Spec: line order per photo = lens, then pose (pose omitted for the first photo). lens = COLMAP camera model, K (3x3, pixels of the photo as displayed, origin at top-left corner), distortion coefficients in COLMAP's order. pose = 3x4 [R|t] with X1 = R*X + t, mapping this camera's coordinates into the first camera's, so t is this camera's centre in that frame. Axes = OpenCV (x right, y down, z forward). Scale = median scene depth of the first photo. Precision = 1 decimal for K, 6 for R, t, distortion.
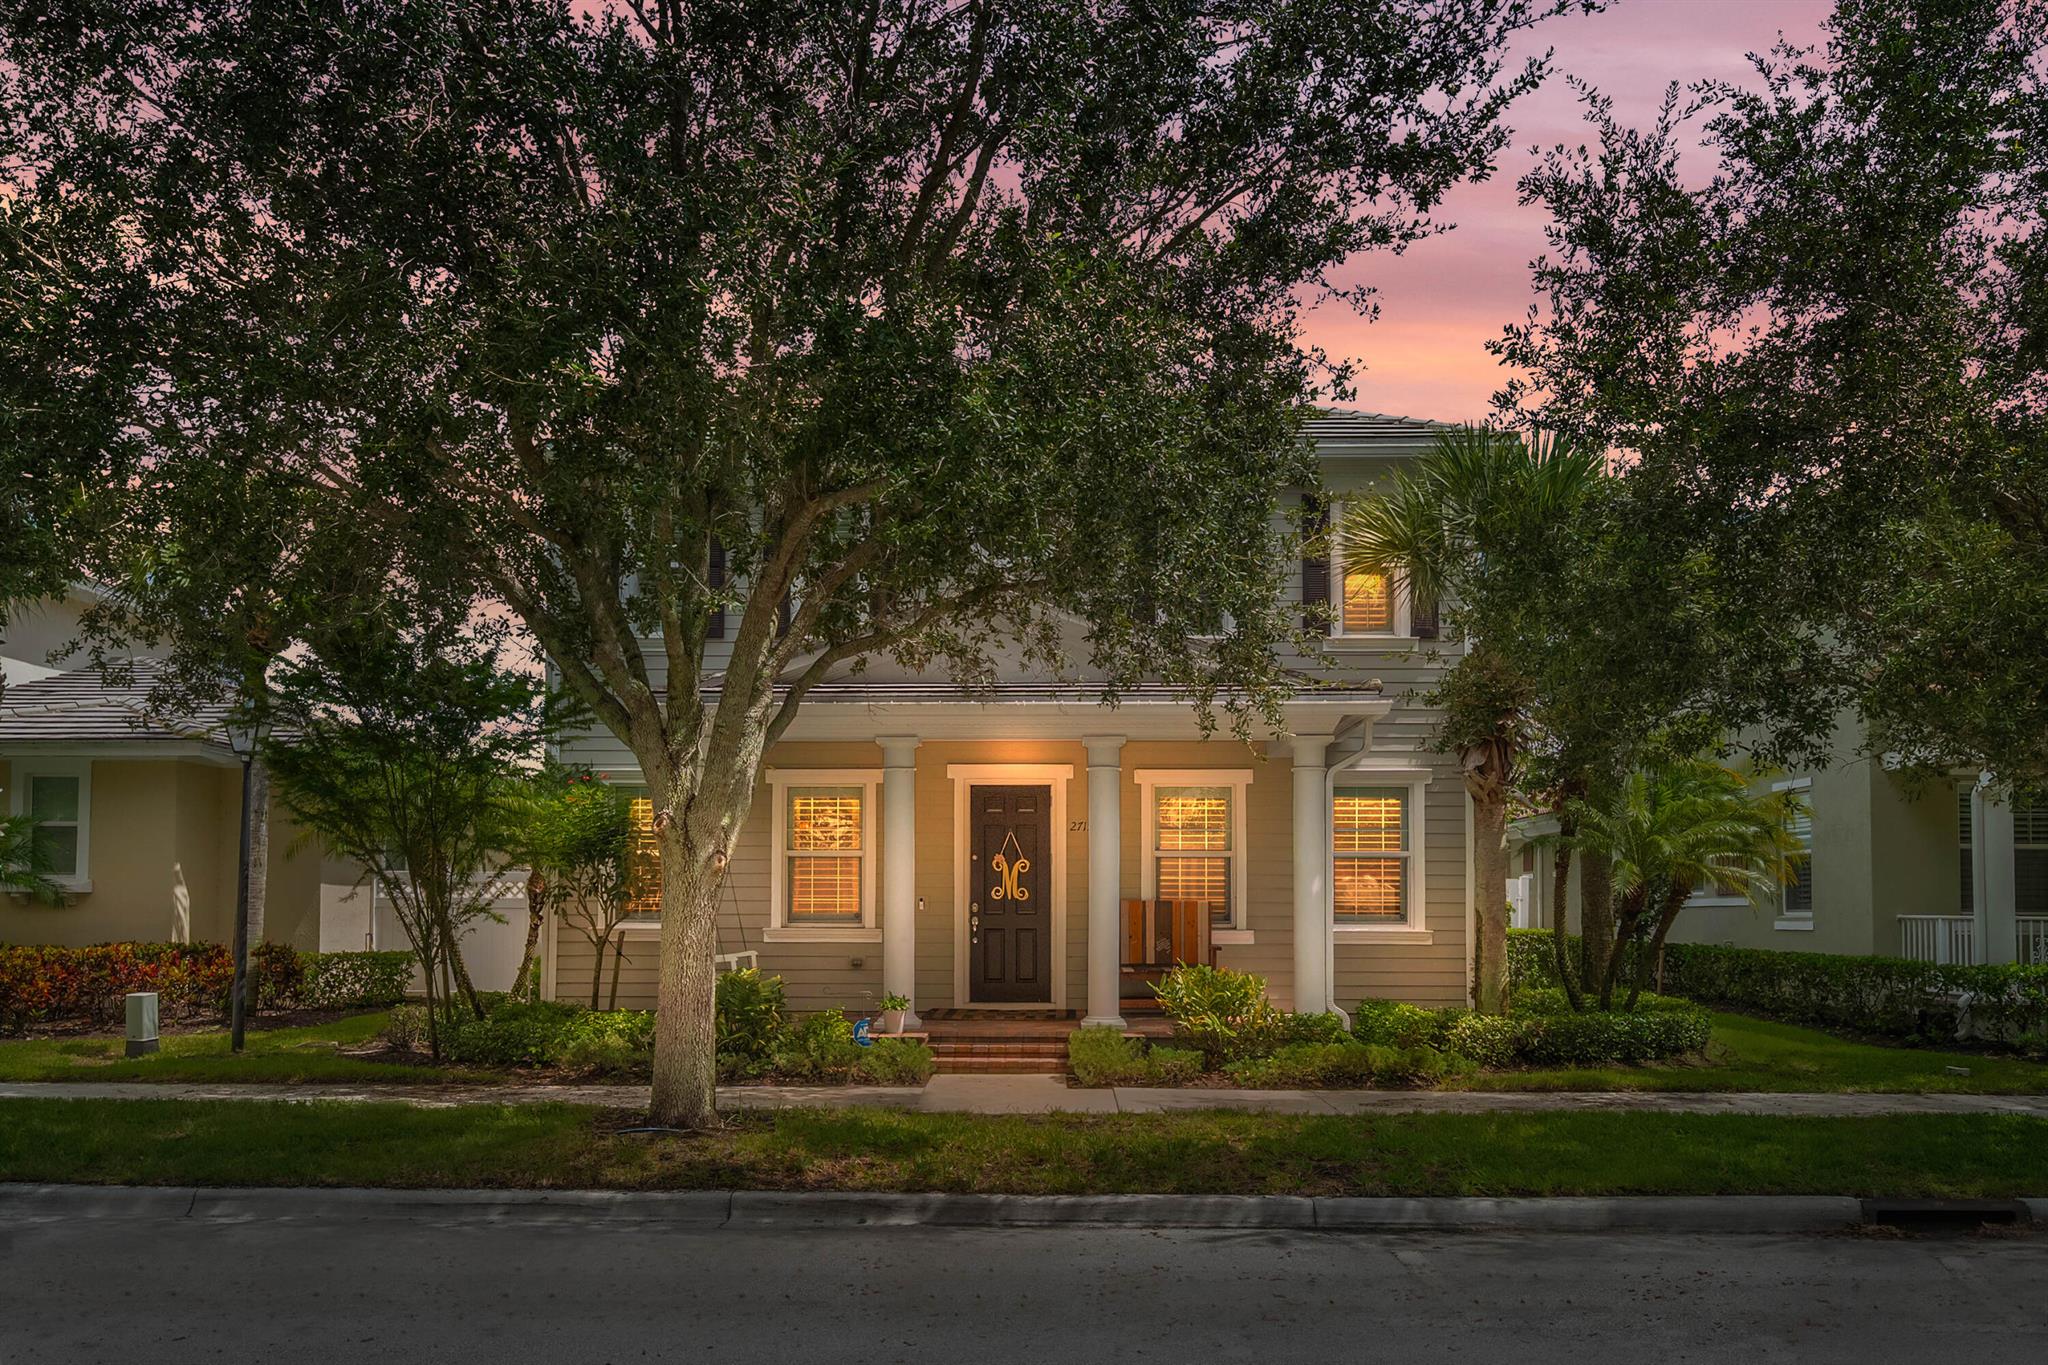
lens RADIAL K [[1519.9, 0, 1024.0], [0, 1519.9, 682.5], [0, 0, 1]] dist [0.005345, 0.004982]
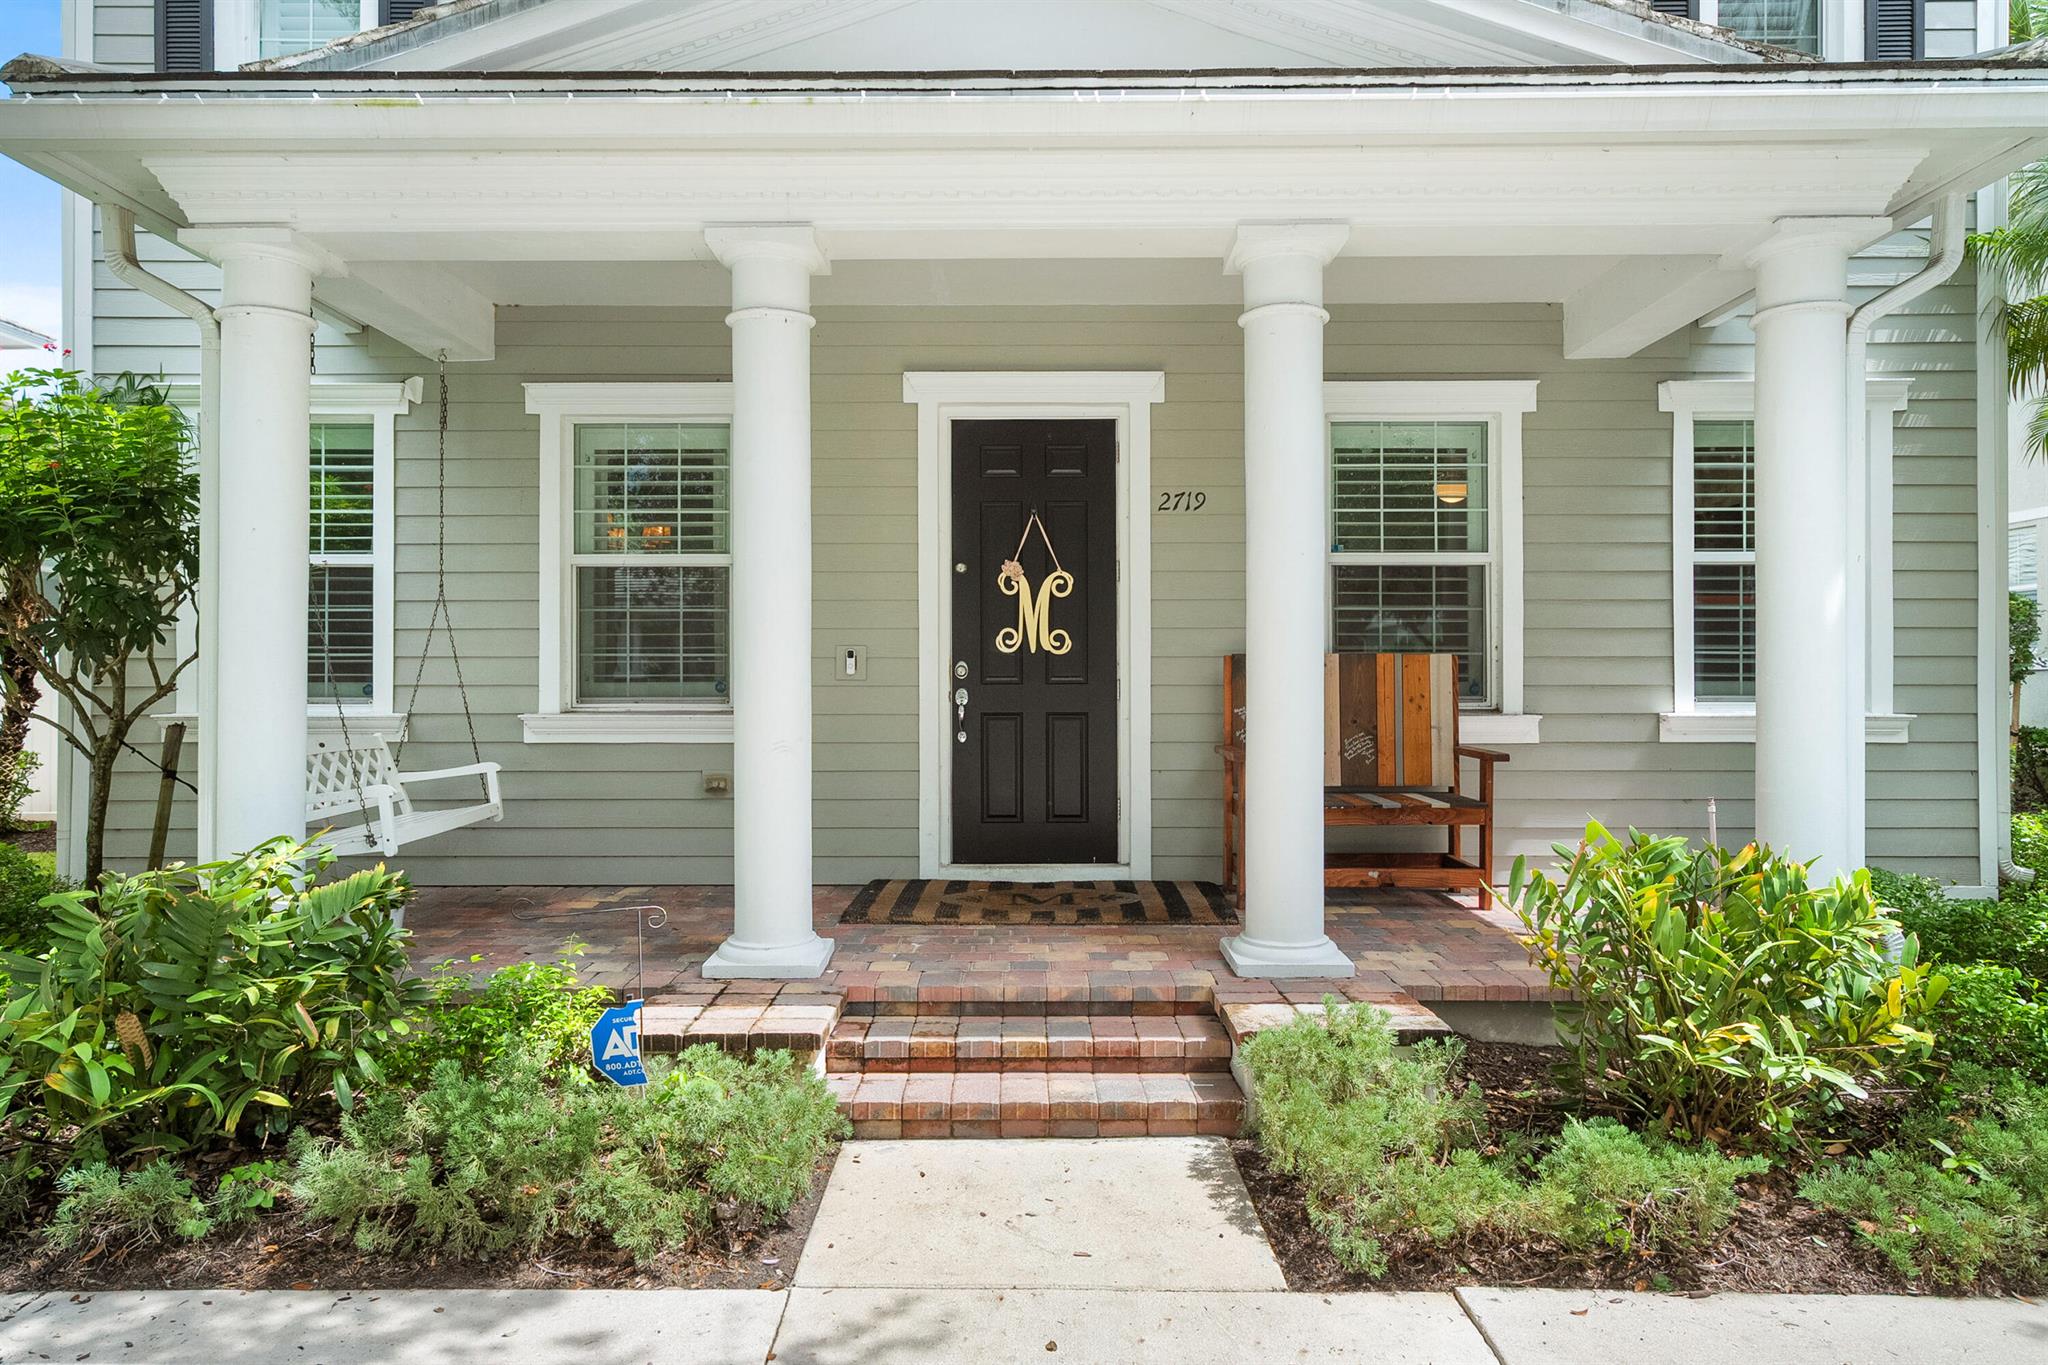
lens RADIAL K [[1254.1, 0, 1028.2], [0, 1254.1, 623.1], [0, 0, 1]] dist [-0.002438, -0.000802]
pose [[0.999747, -0.001501, 0.022444, -0.036673], [-0.000821, 0.994669, 0.103120, 0.167901], [-0.022480, -0.103112, 0.994416, 1.100911]]
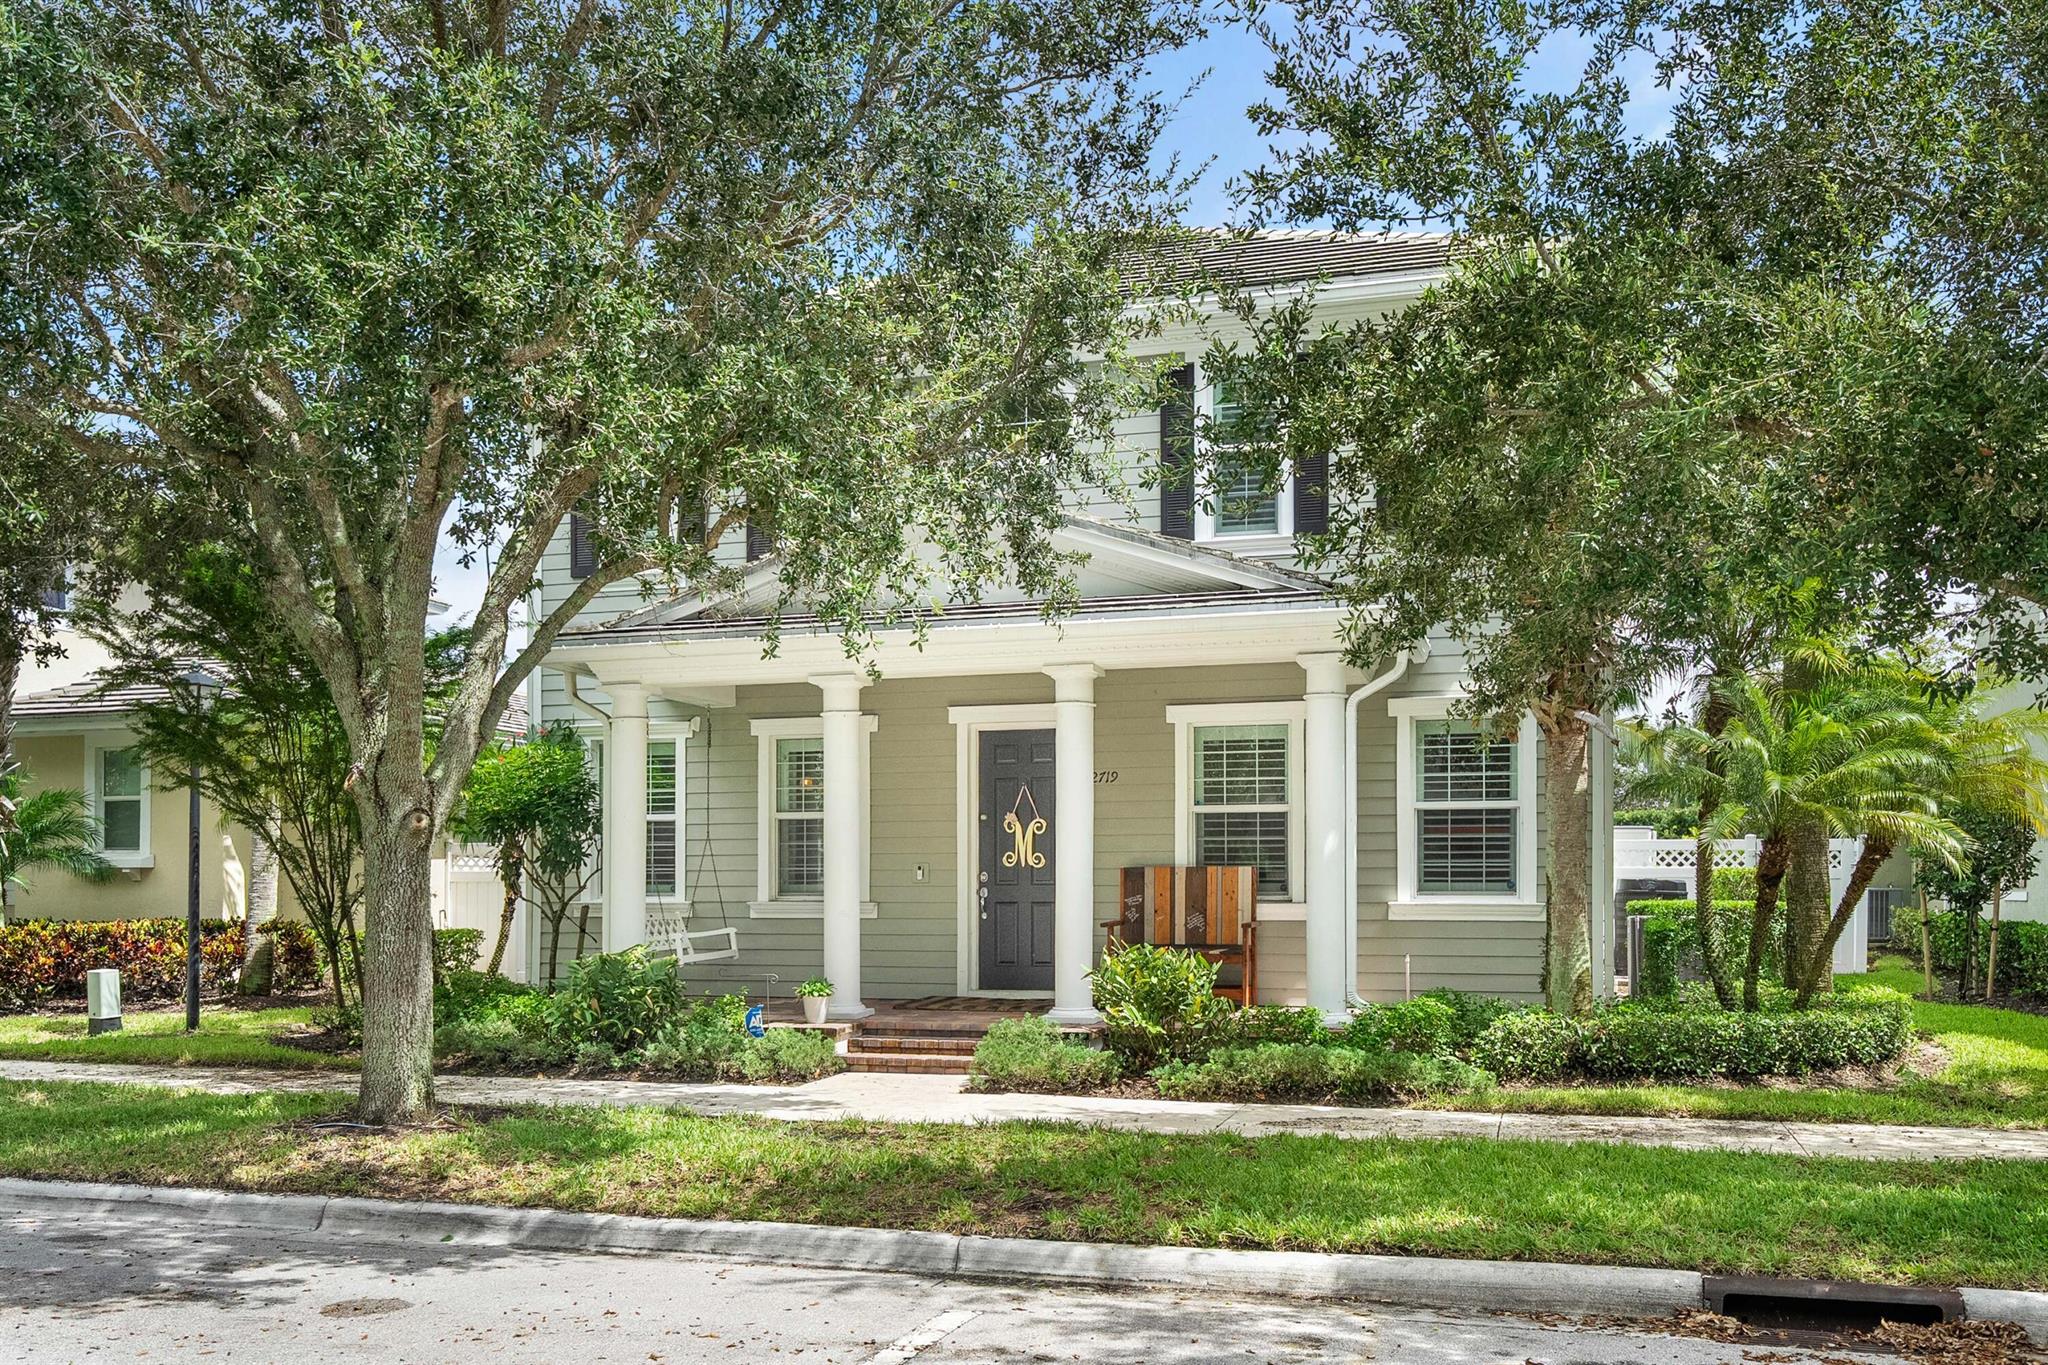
lens RADIAL K [[1748.0, 0, 1024.0], [0, 1748.0, 682.5], [0, 0, 1]] dist [0.011976, -0.005896]
pose [[0.962217, -0.036454, -0.269832, 0.461567], [0.044693, 0.998702, 0.024451, 0.034135], [0.268590, -0.035586, 0.962597, 0.152714]]
